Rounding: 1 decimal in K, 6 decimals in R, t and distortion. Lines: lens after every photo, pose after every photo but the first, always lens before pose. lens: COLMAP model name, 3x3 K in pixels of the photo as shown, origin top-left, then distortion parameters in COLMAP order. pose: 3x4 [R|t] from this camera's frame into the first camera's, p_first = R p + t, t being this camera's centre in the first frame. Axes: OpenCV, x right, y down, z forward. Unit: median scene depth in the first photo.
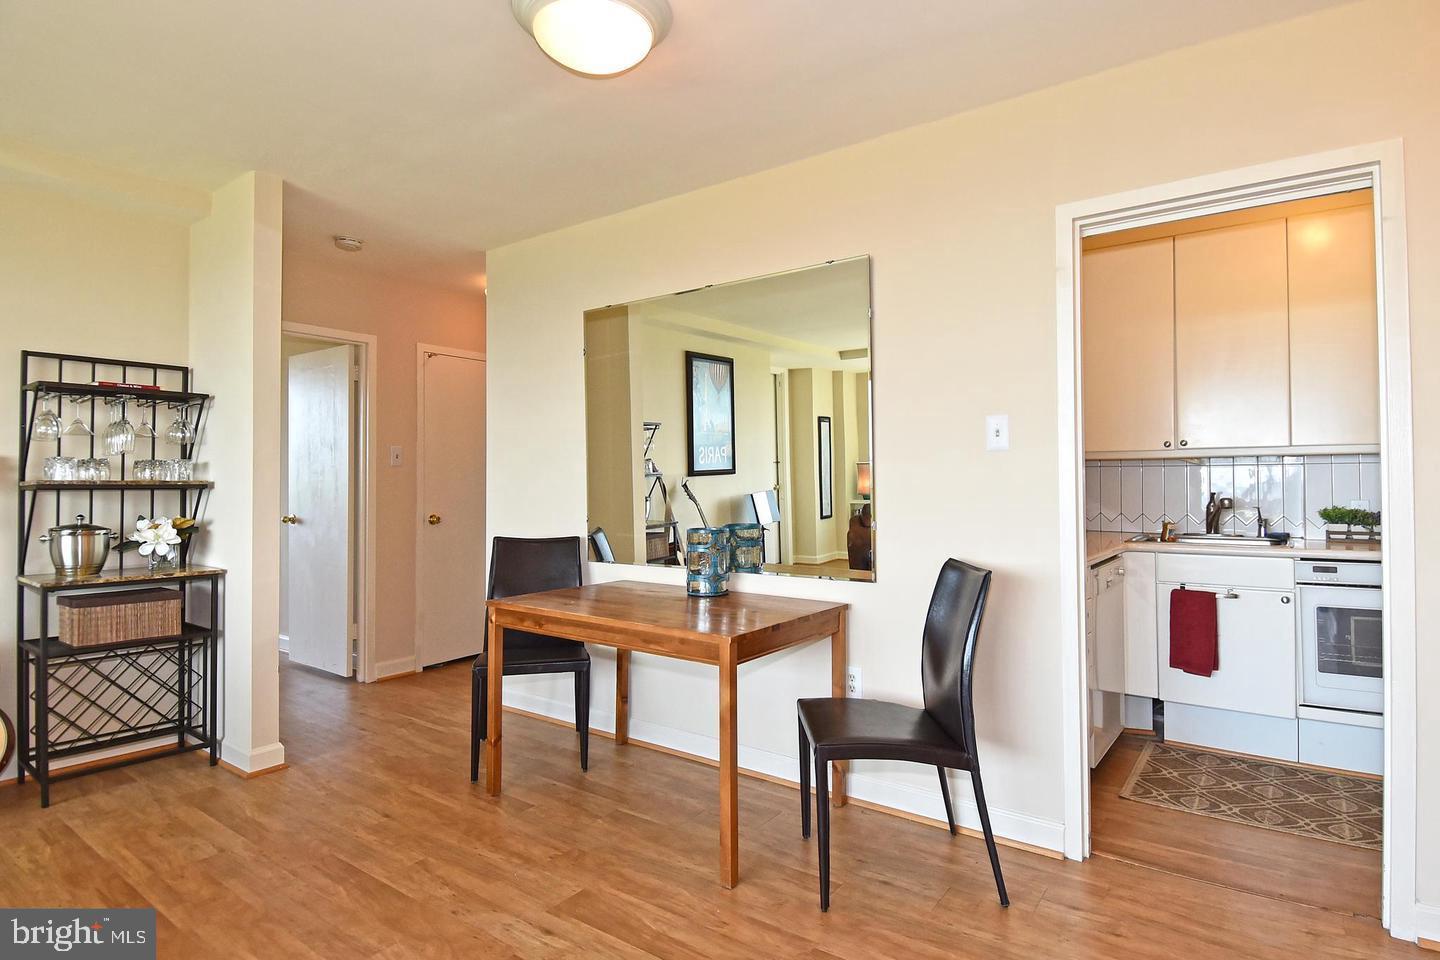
lens RADIAL K [[823.3, 0, 736.6], [0, 823.3, 481.7], [0, 0, 1]] dist [-0.013992, -0.001676]
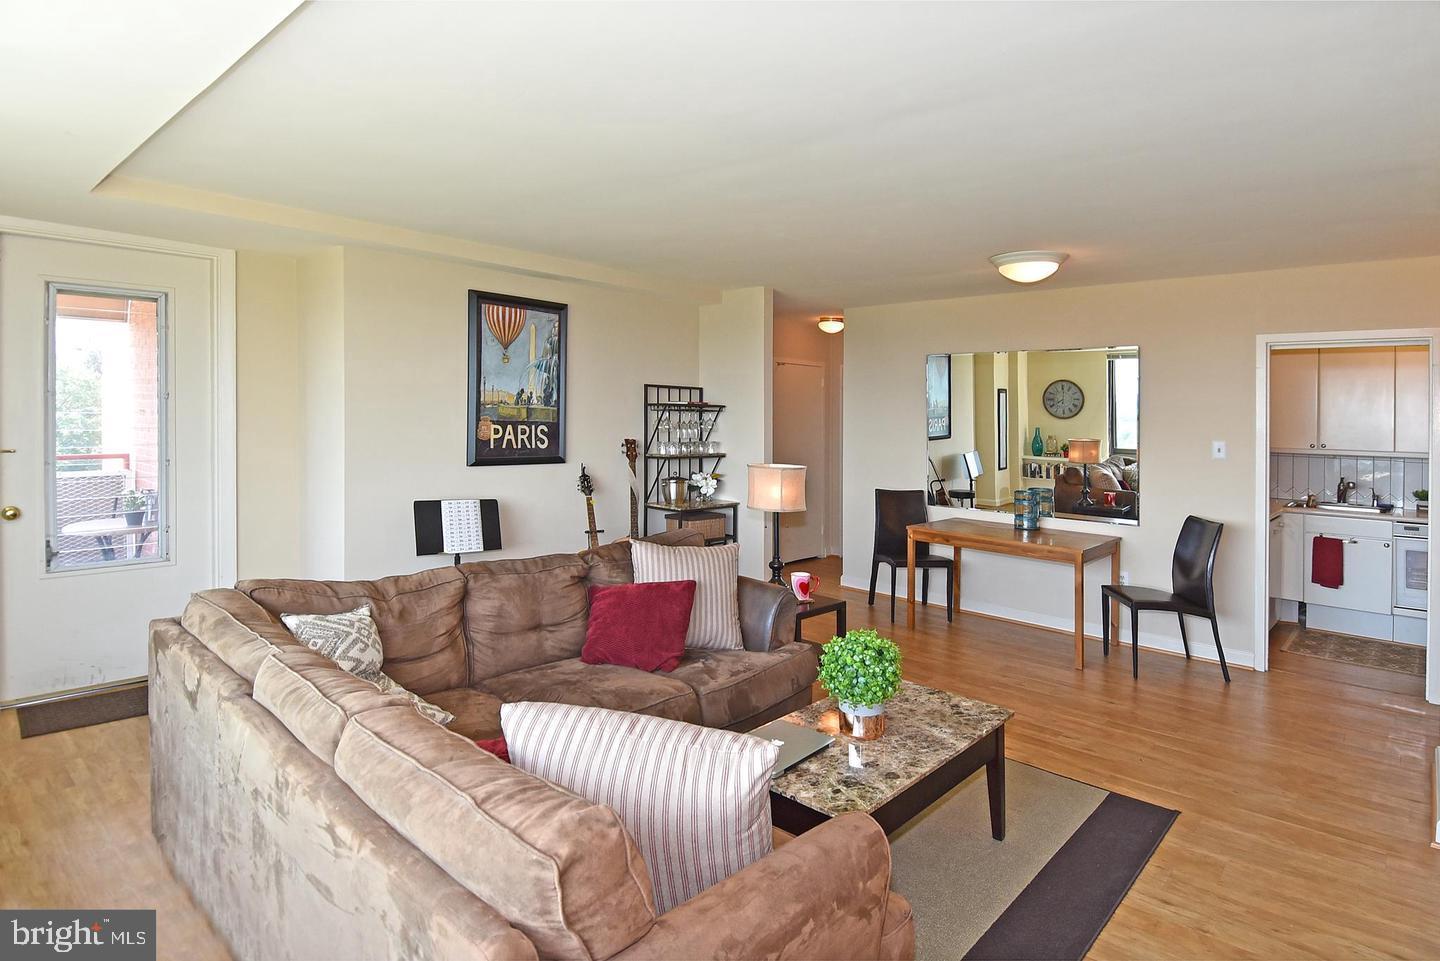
lens RADIAL K [[766.4, 0, 750.6], [0, 766.4, 434.1], [0, 0, 1]] dist [0.063795, -0.053426]
pose [[0.992939, 0.022015, -0.116563, -0.436810], [-0.019315, 0.999520, 0.024241, -0.095719], [0.117041, -0.021818, 0.992887, -0.724342]]
